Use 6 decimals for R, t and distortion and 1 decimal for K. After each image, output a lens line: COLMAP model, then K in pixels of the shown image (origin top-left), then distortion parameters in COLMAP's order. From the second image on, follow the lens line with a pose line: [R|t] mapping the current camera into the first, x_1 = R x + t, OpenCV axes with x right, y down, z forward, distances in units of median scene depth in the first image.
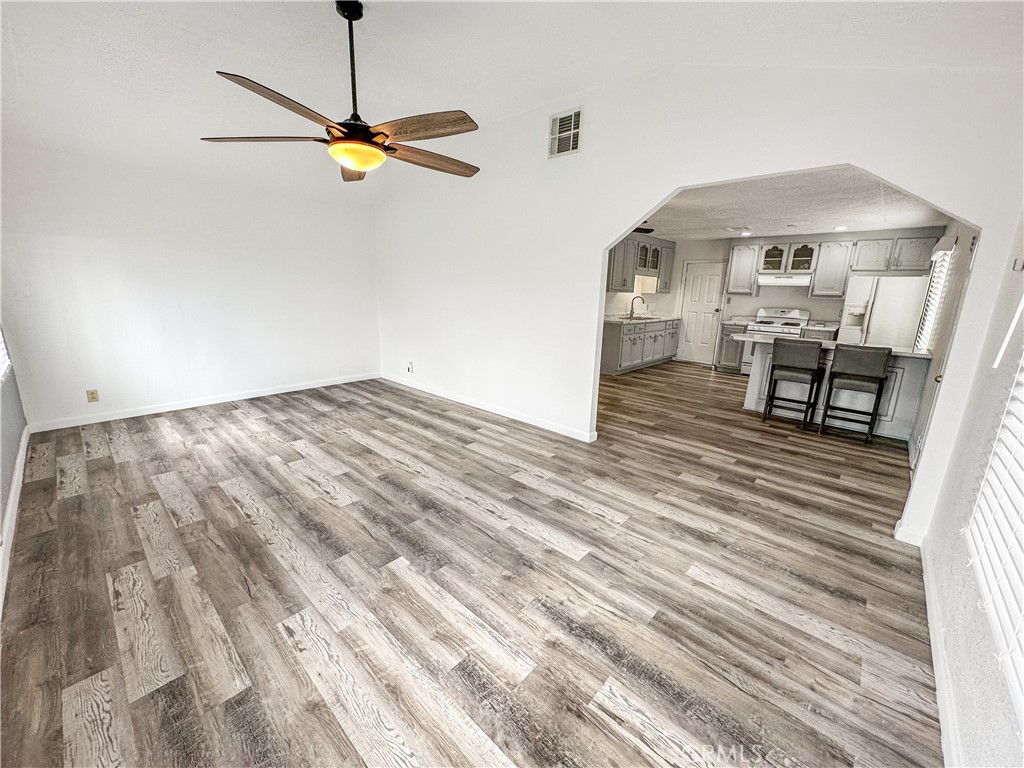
lens RADIAL K [[408.7, 0, 508.9], [0, 408.7, 376.8], [0, 0, 1]] dist [-0.001083, 0.000589]
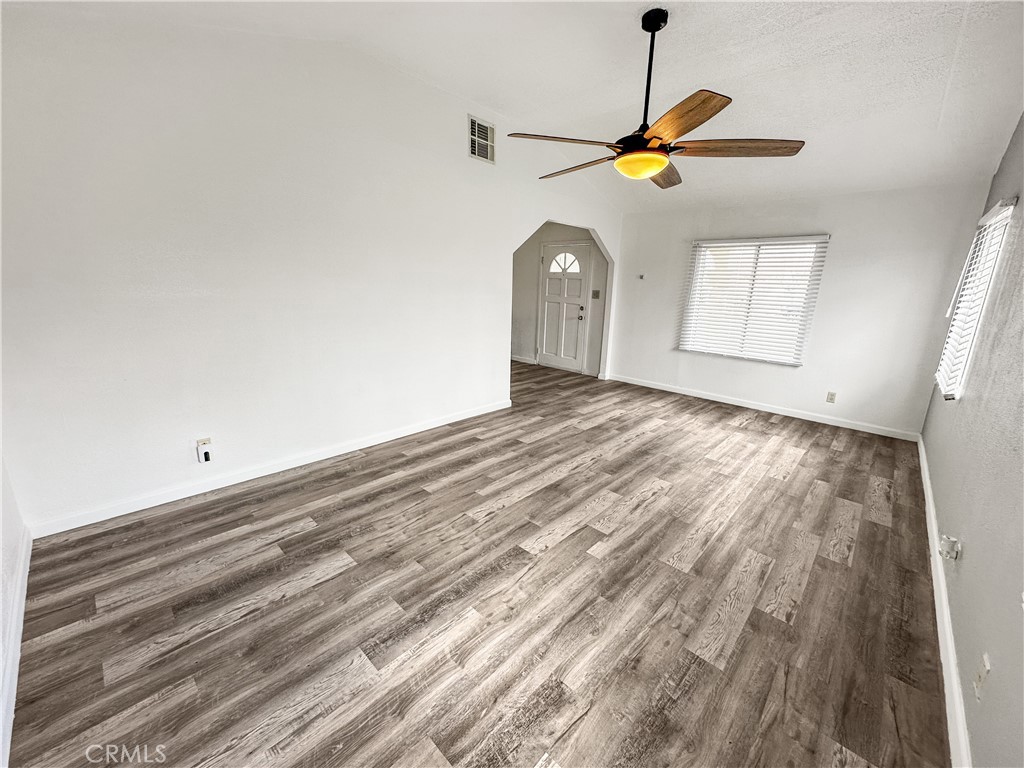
lens RADIAL K [[408.7, 0, 510.5], [0, 408.7, 381.5], [0, 0, 1]] dist [-0.001083, 0.000589]
pose [[0.012787, -0.259395, 0.965687, -1.117001], [0.183026, 0.950056, 0.252773, -0.257117], [-0.983025, 0.173513, 0.059625, 1.011317]]
